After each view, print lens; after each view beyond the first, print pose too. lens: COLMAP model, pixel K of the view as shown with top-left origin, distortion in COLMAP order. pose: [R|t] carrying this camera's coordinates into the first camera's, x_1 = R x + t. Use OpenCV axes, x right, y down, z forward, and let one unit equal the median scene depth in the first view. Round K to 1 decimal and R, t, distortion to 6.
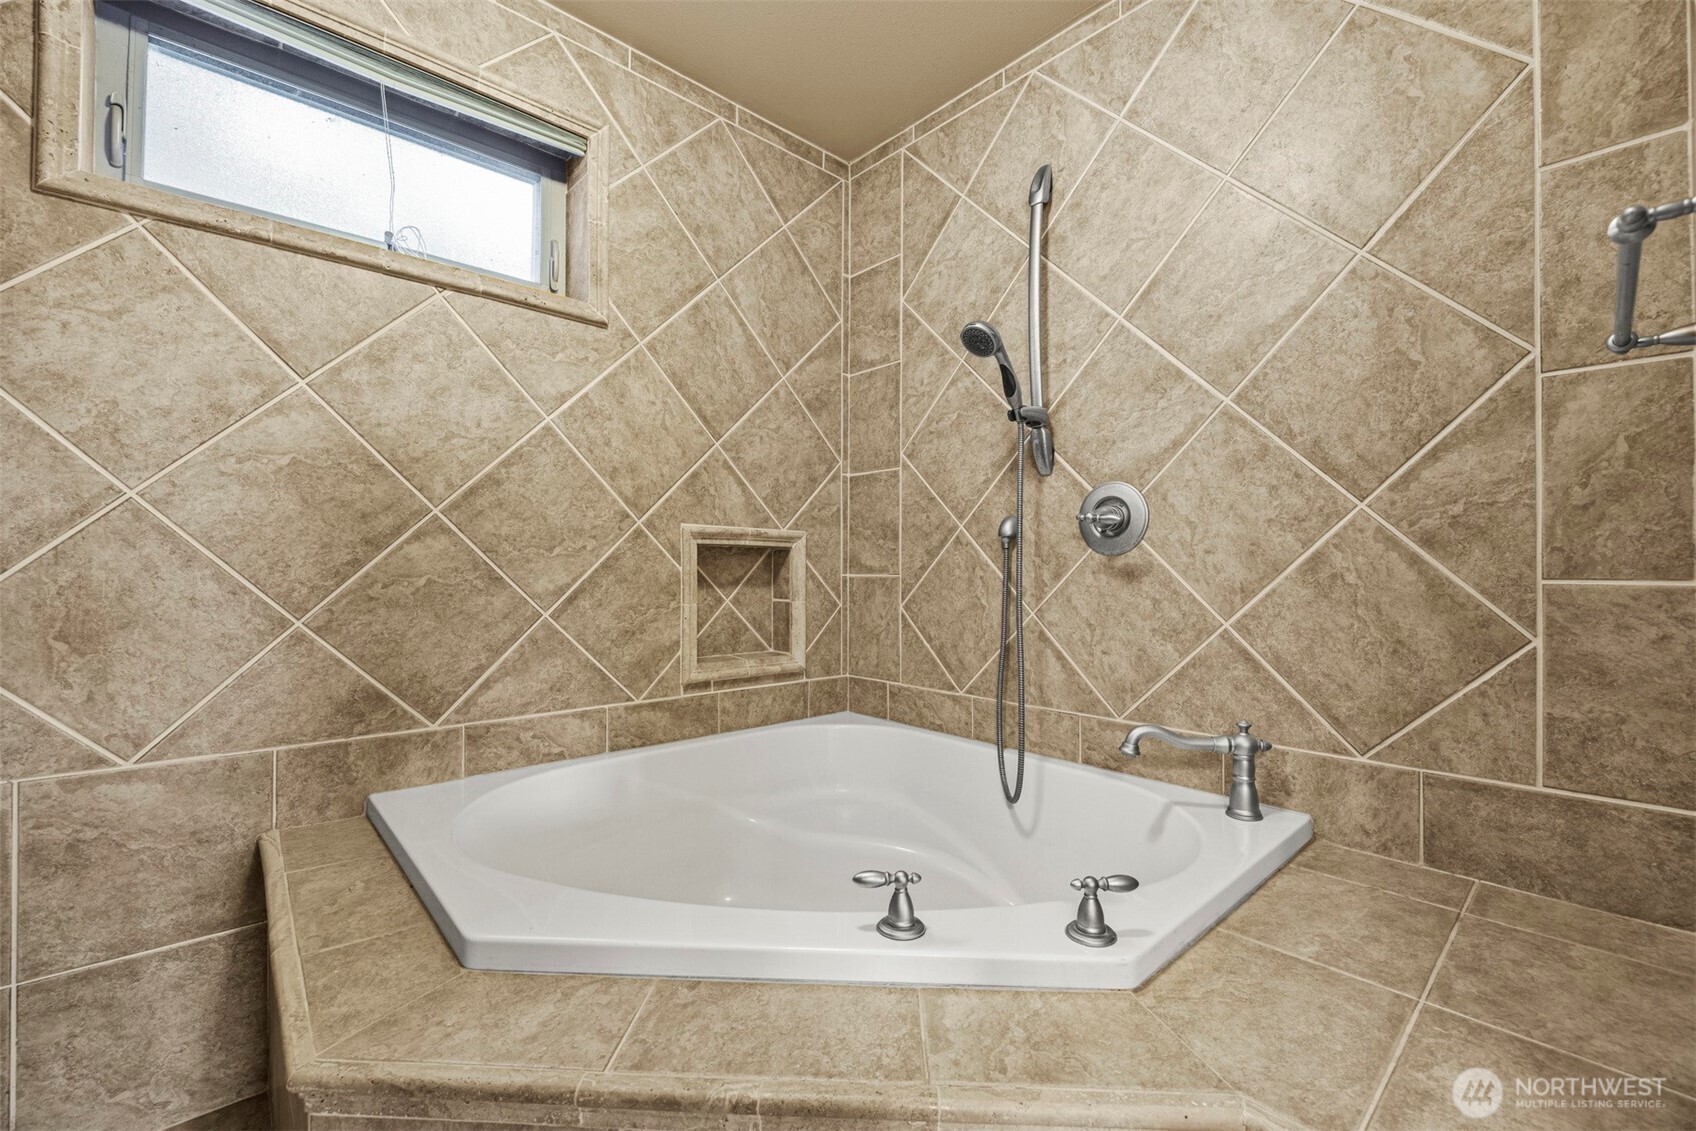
lens RADIAL K [[711.0, 0, 847.5], [0, 711.0, 566.9], [0, 0, 1]] dist [-0.009480, 0.000461]
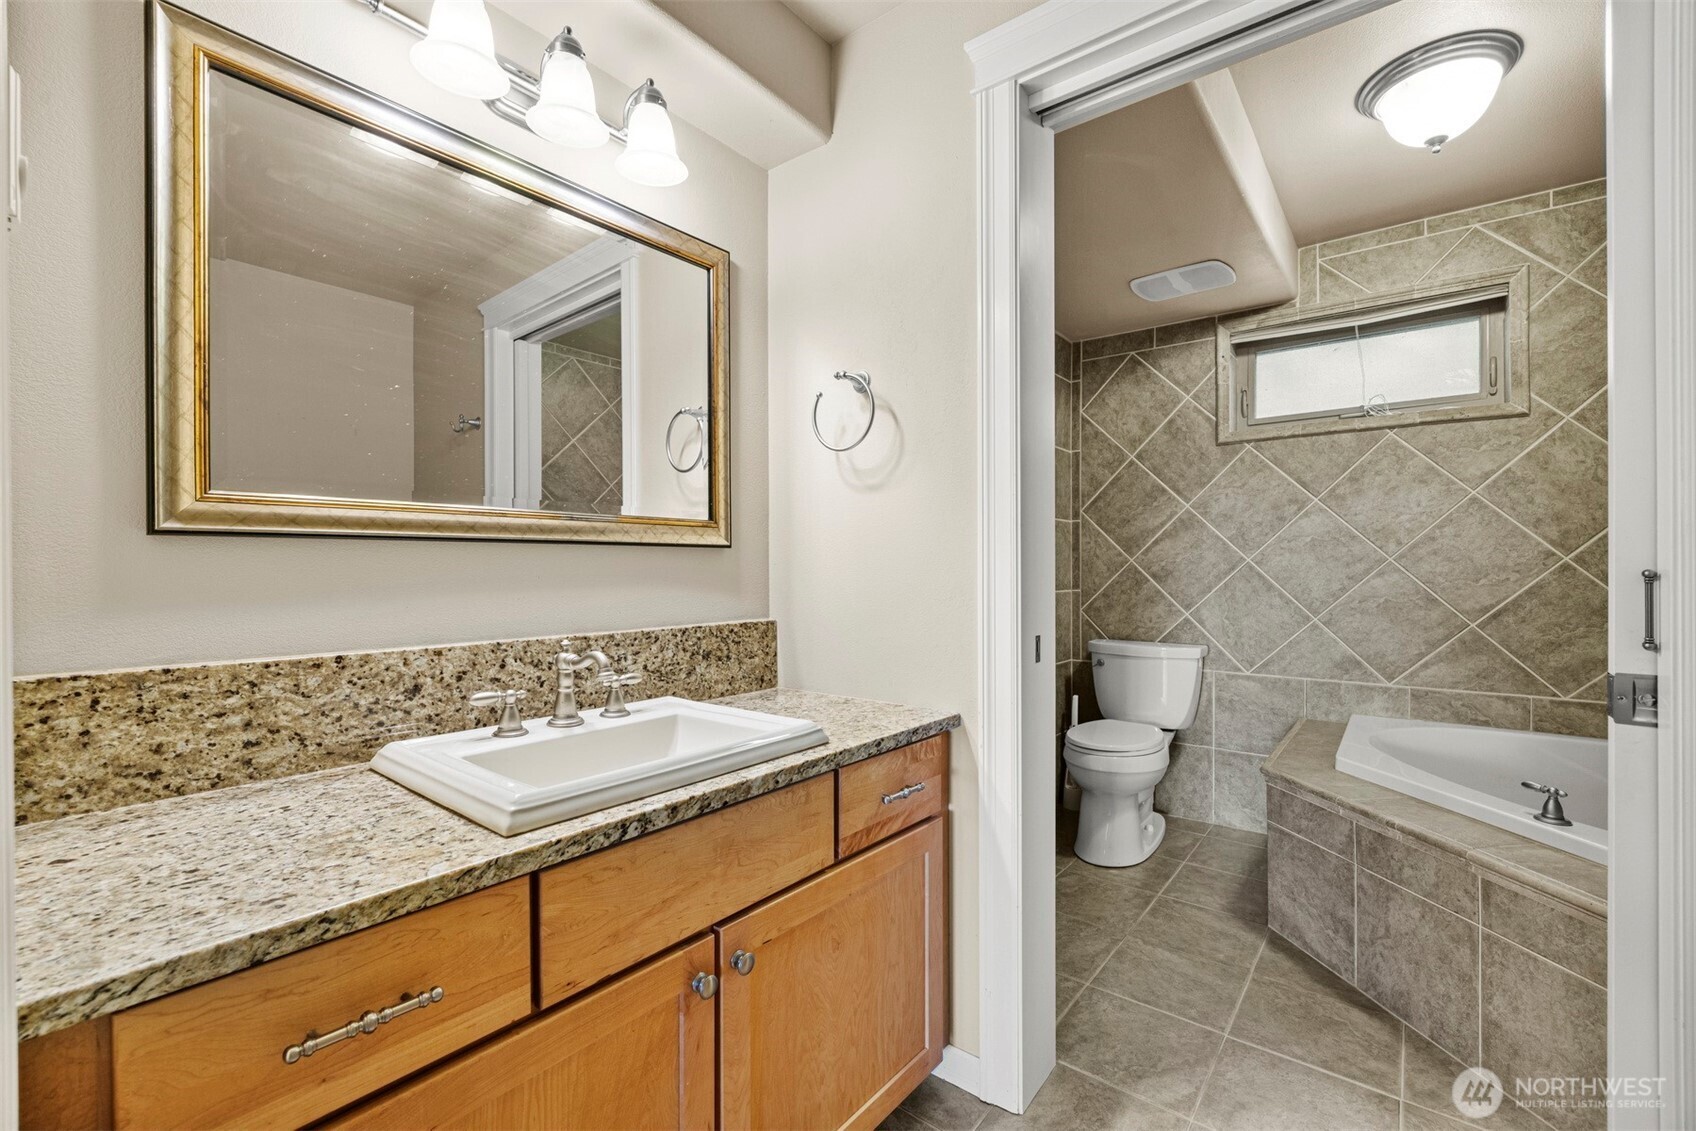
lens RADIAL K [[711.0, 0, 854.4], [0, 711.0, 569.1], [0, 0, 1]] dist [-0.009480, 0.000461]
pose [[0.165009, -0.001455, -0.986291, 0.886630], [0.009583, 0.999954, 0.000128, -0.067424], [0.986246, -0.009473, 0.165015, -0.559673]]
